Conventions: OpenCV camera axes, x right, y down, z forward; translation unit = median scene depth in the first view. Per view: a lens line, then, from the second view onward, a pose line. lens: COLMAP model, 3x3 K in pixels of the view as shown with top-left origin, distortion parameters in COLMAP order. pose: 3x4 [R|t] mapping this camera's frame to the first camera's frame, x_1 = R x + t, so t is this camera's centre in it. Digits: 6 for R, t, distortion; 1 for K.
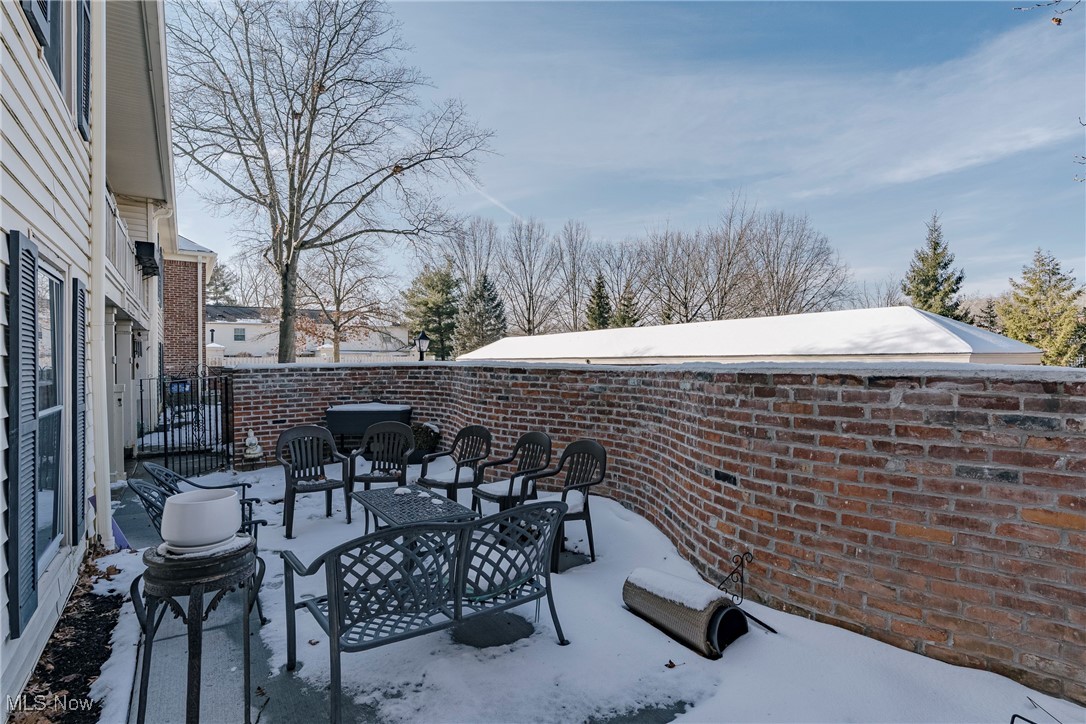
lens RADIAL K [[560.5, 0, 543.0], [0, 560.5, 362.0], [0, 0, 1]] dist [0.000129, 0.000018]
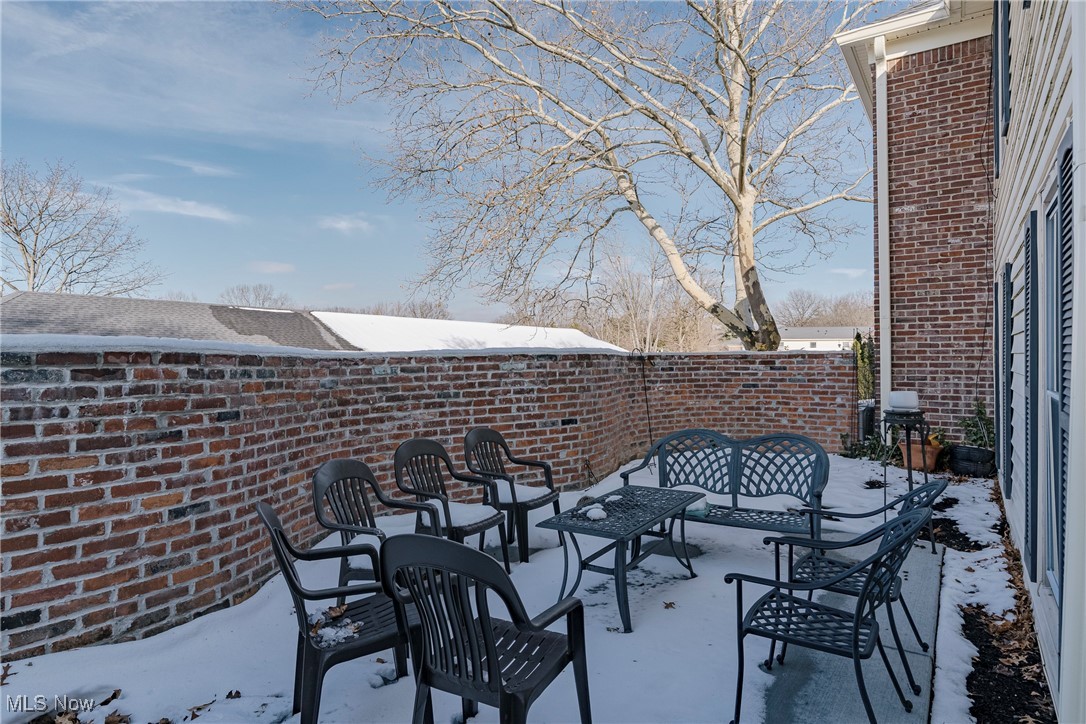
lens RADIAL K [[637.4, 0, 543.0], [0, 637.4, 362.0], [0, 0, 1]] dist [-0.000716, -0.000051]
pose [[-0.402832, -0.001031, 0.915273, -0.783904], [0.009666, 0.999939, 0.005380, 0.018891], [-0.915223, 0.011014, -0.402797, 1.104842]]
